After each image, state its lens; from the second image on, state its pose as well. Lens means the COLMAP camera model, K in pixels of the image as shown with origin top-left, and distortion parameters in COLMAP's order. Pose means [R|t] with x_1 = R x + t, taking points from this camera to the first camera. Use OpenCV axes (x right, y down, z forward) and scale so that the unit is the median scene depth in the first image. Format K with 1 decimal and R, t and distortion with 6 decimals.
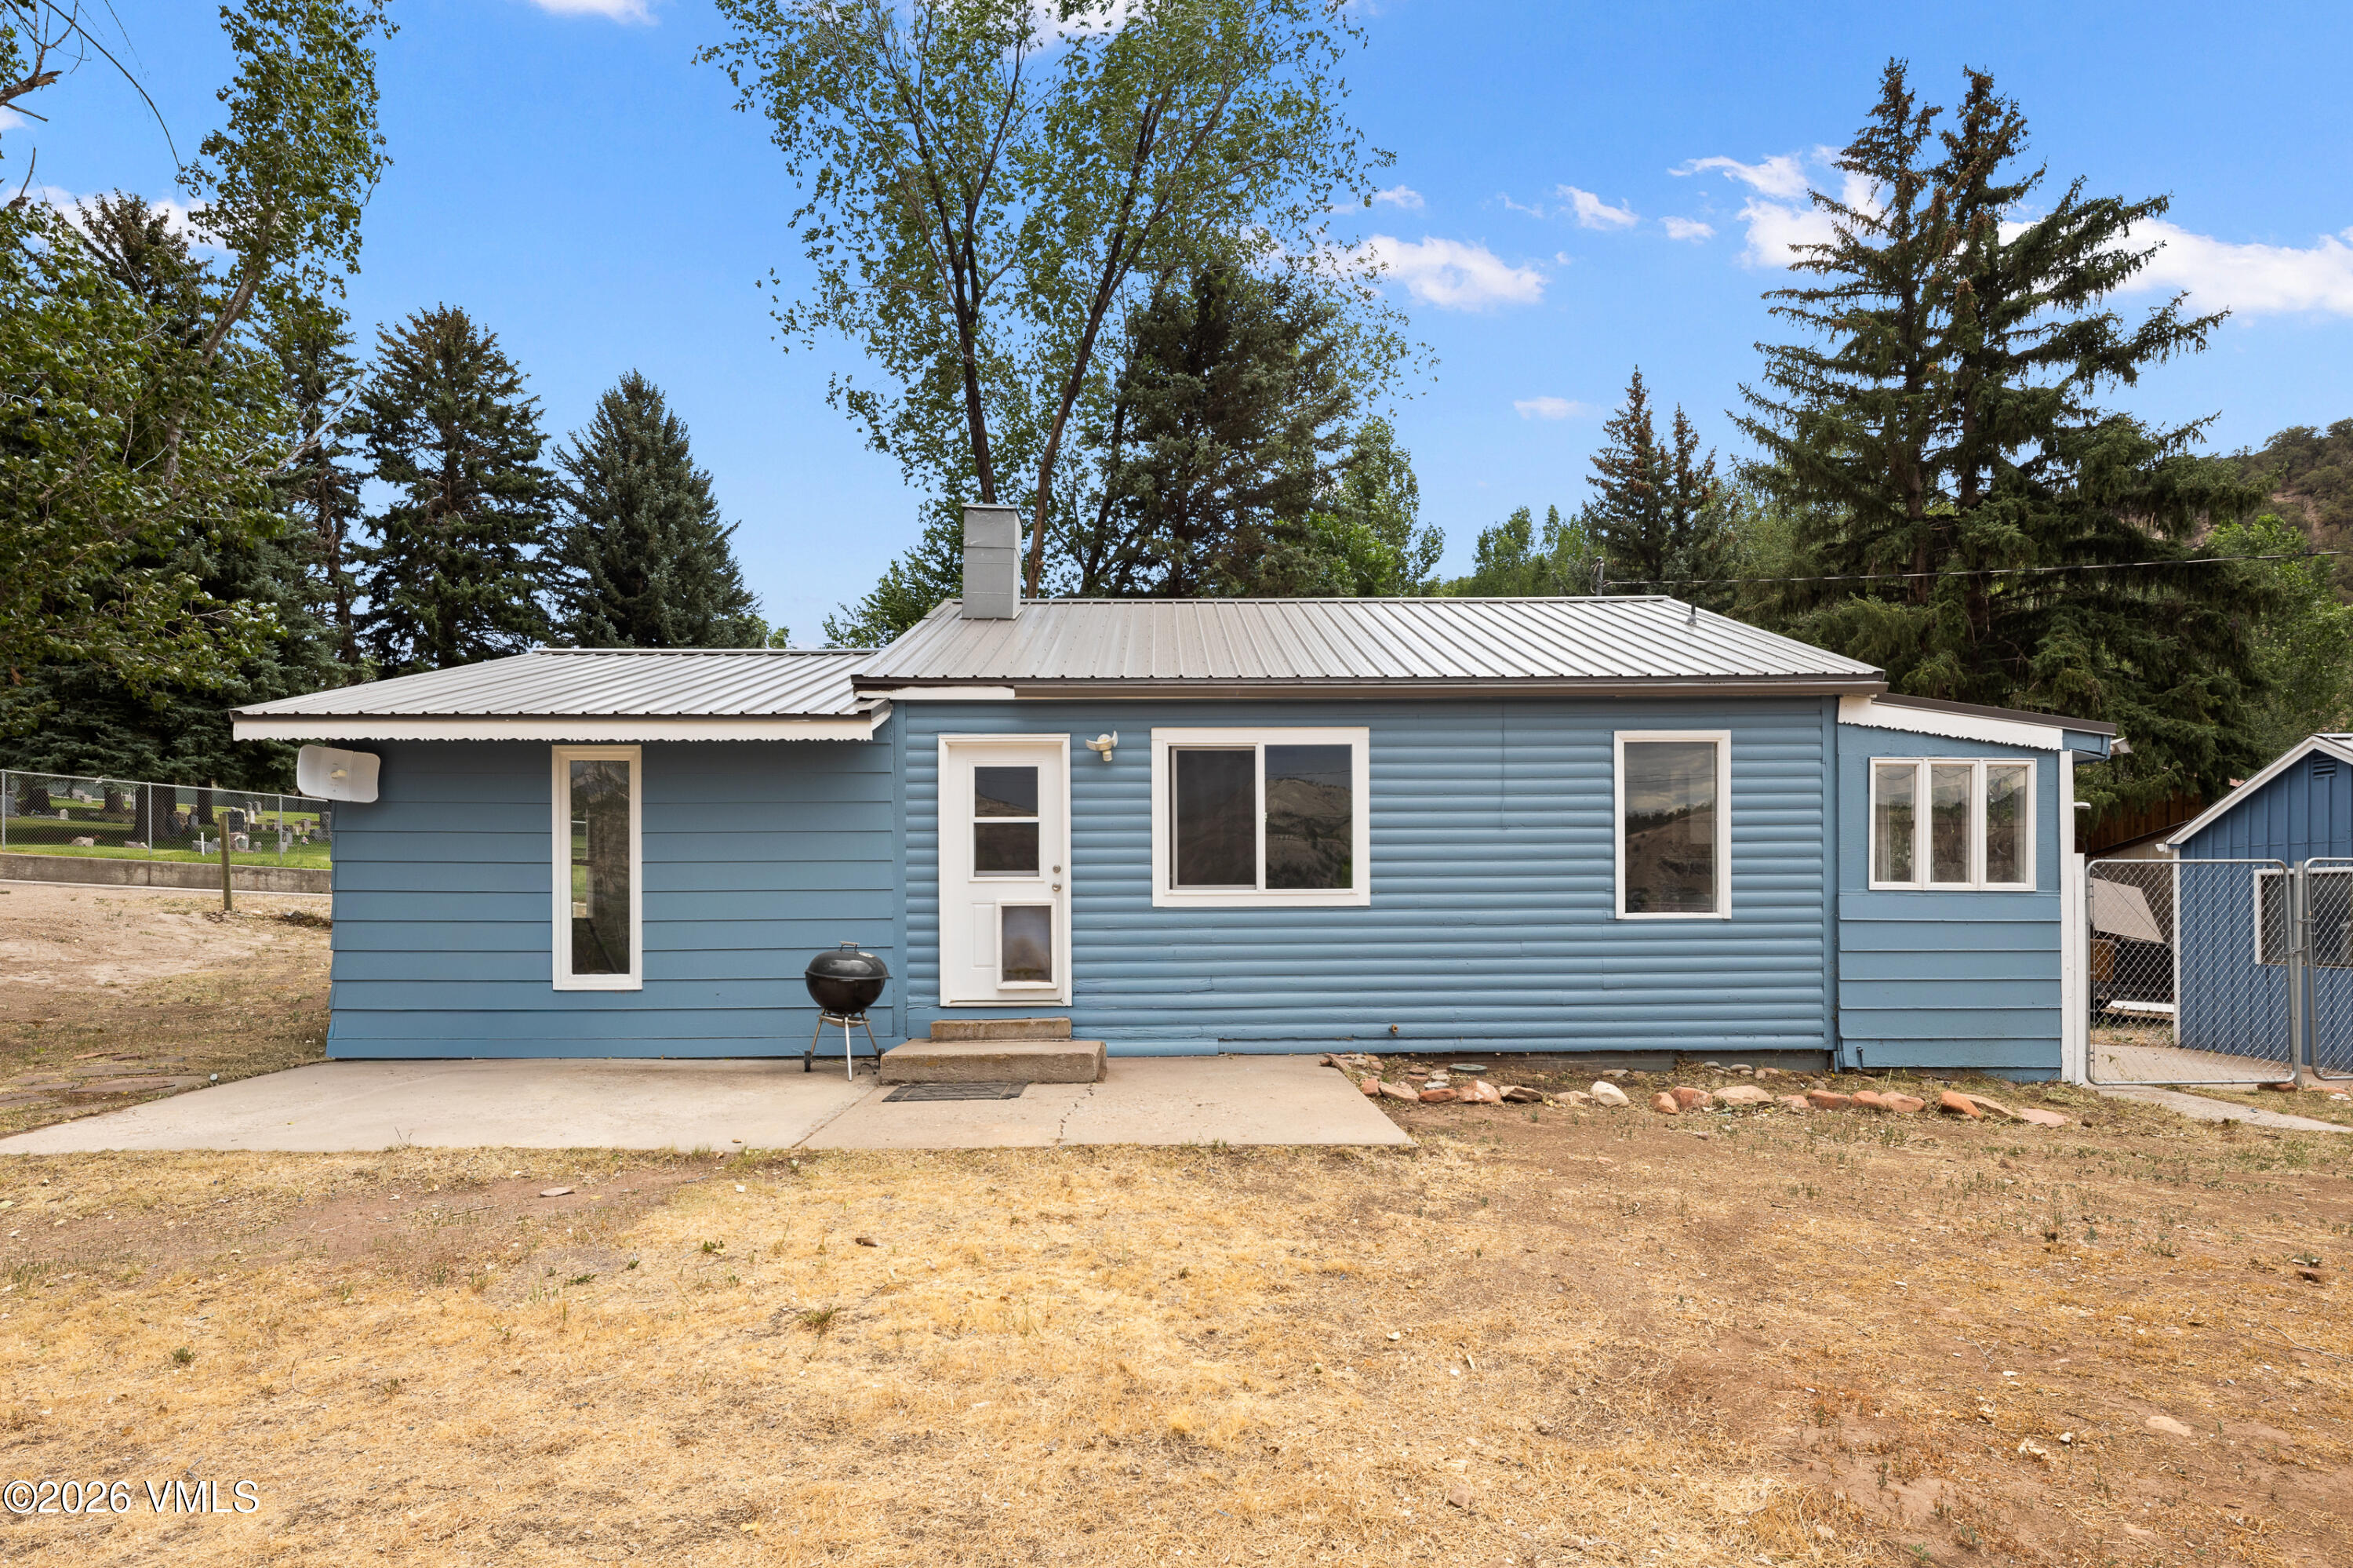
lens RADIAL K [[1168.9, 0, 1208.5], [0, 1168.9, 918.8], [0, 0, 1]] dist [-0.001546, -0.000375]
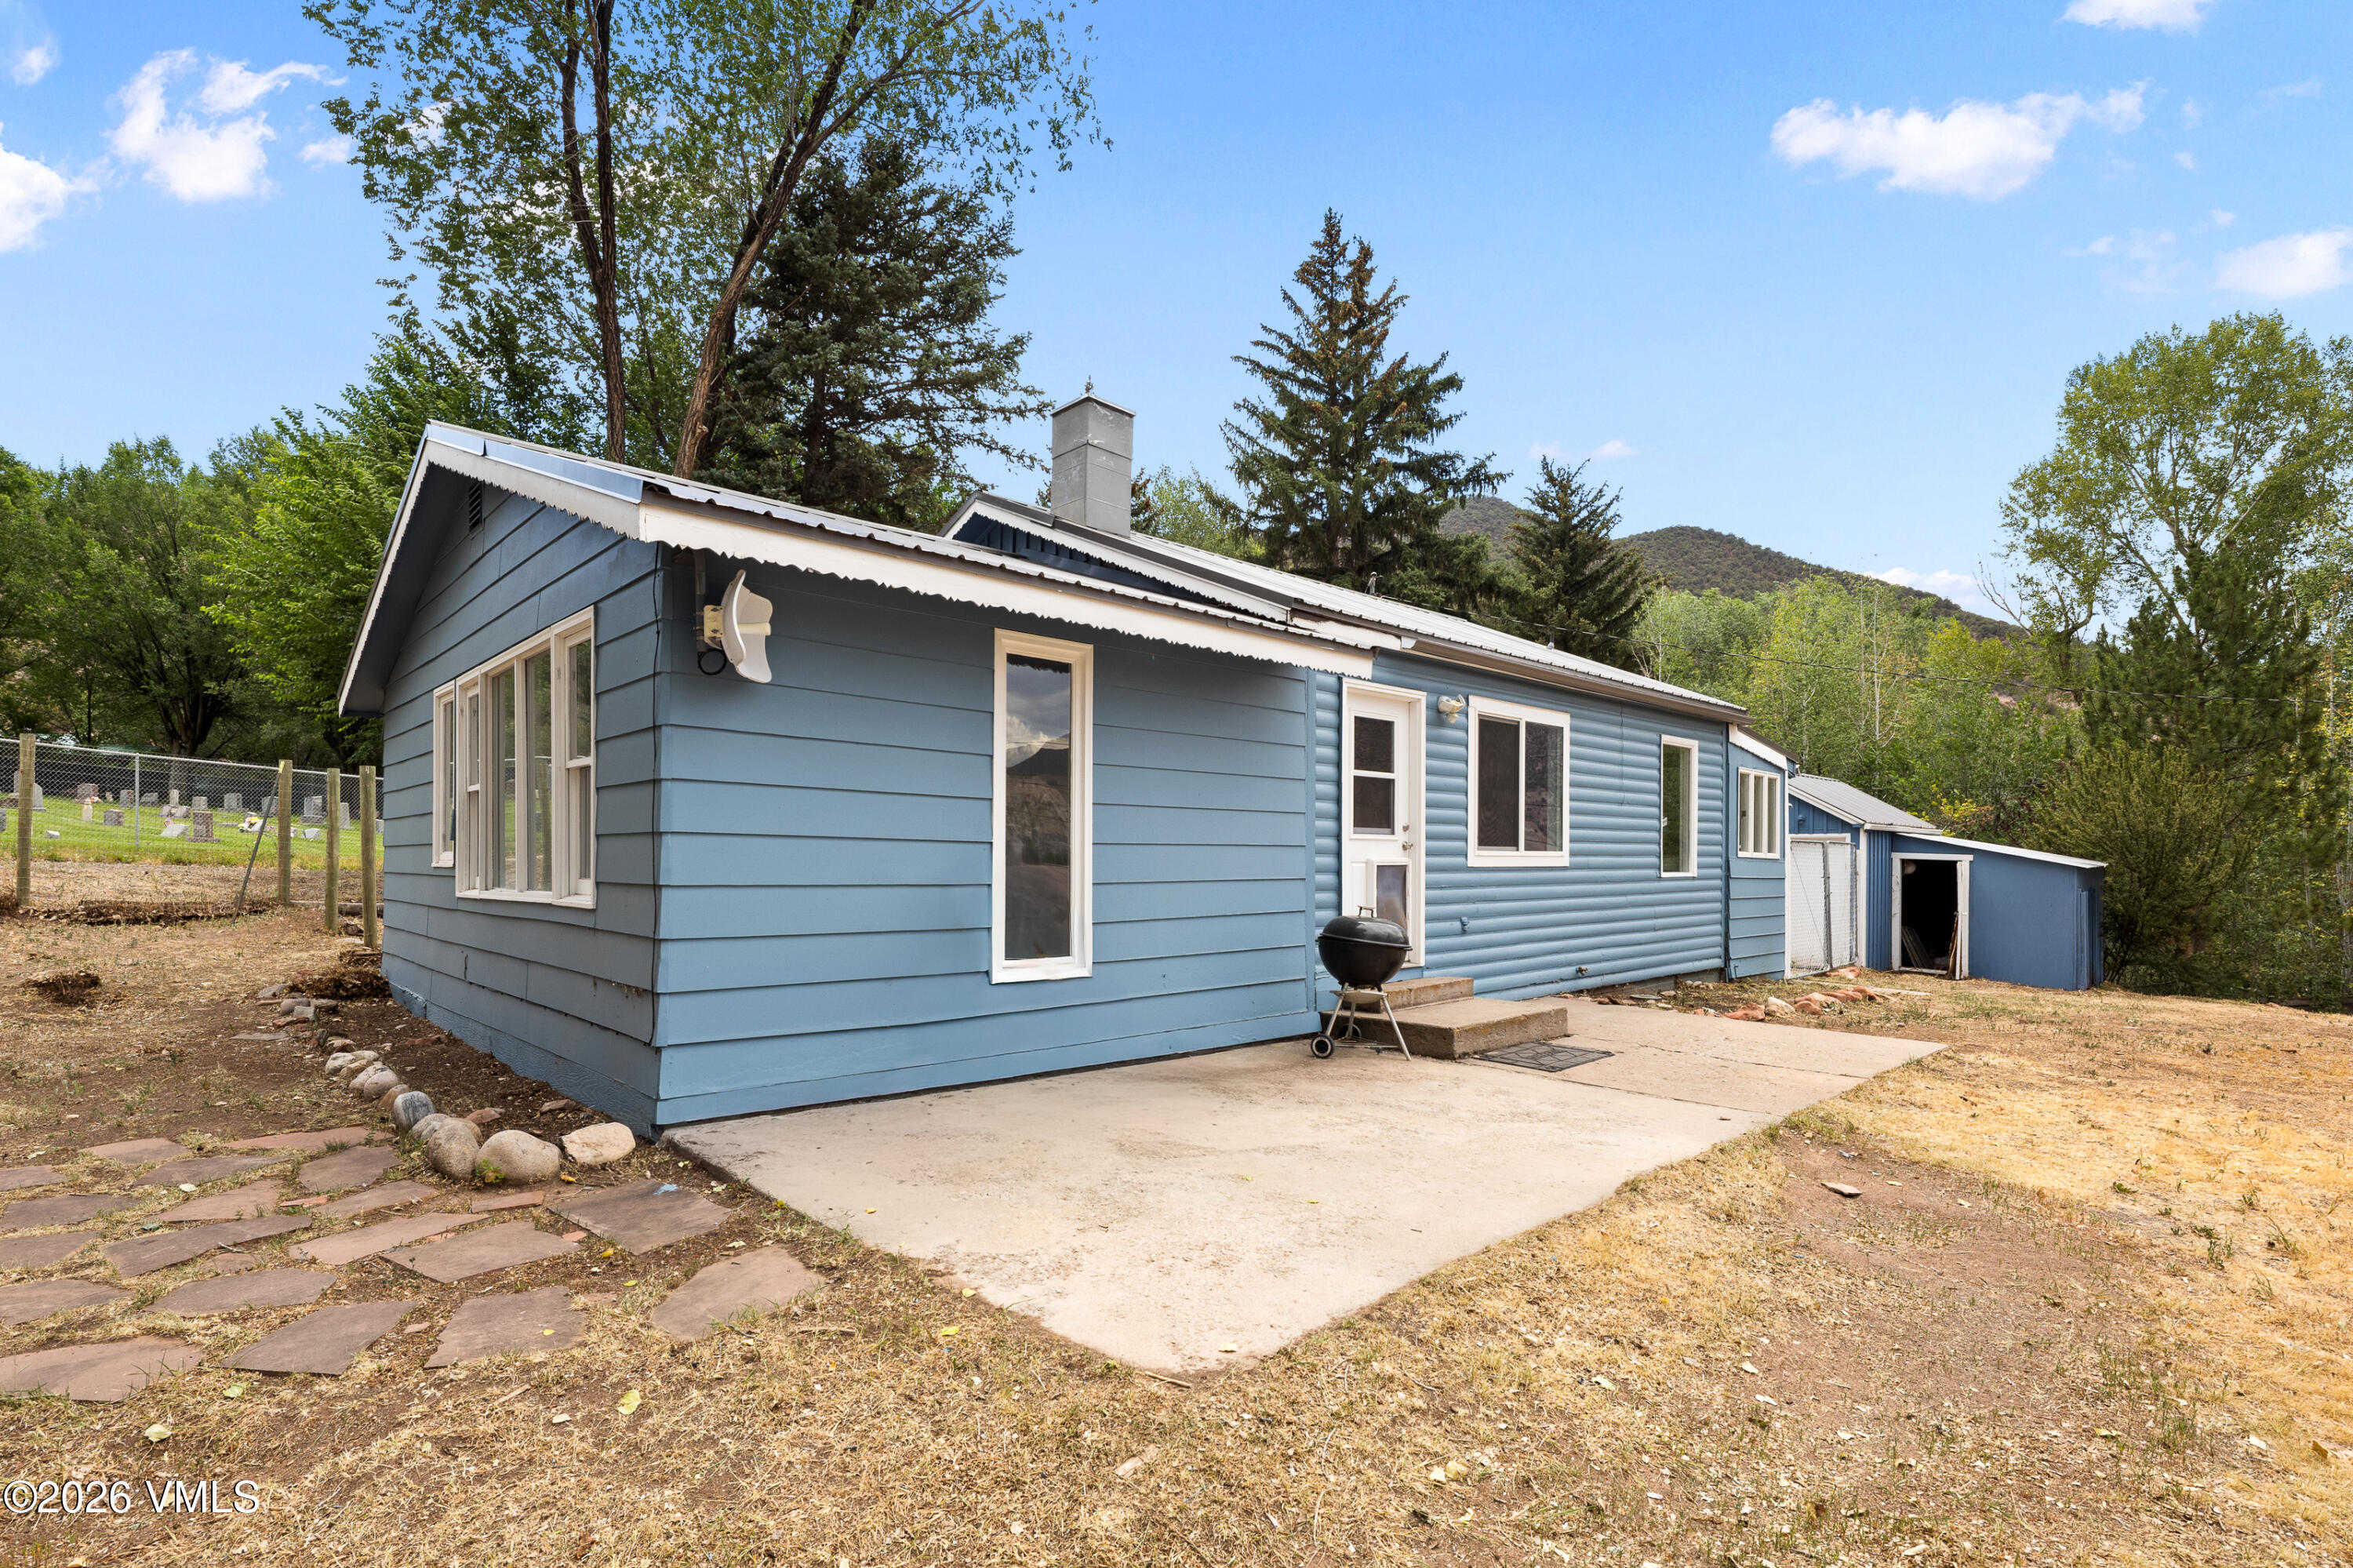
lens RADIAL K [[1147.0, 0, 1163.0], [0, 1147.0, 876.0], [0, 0, 1]] dist [0.000045, -0.000322]
pose [[0.727073, -0.001750, 0.686558, -0.946162], [-0.001749, 0.999989, 0.004402, -0.005858], [-0.686558, -0.004401, 0.727062, 0.441803]]
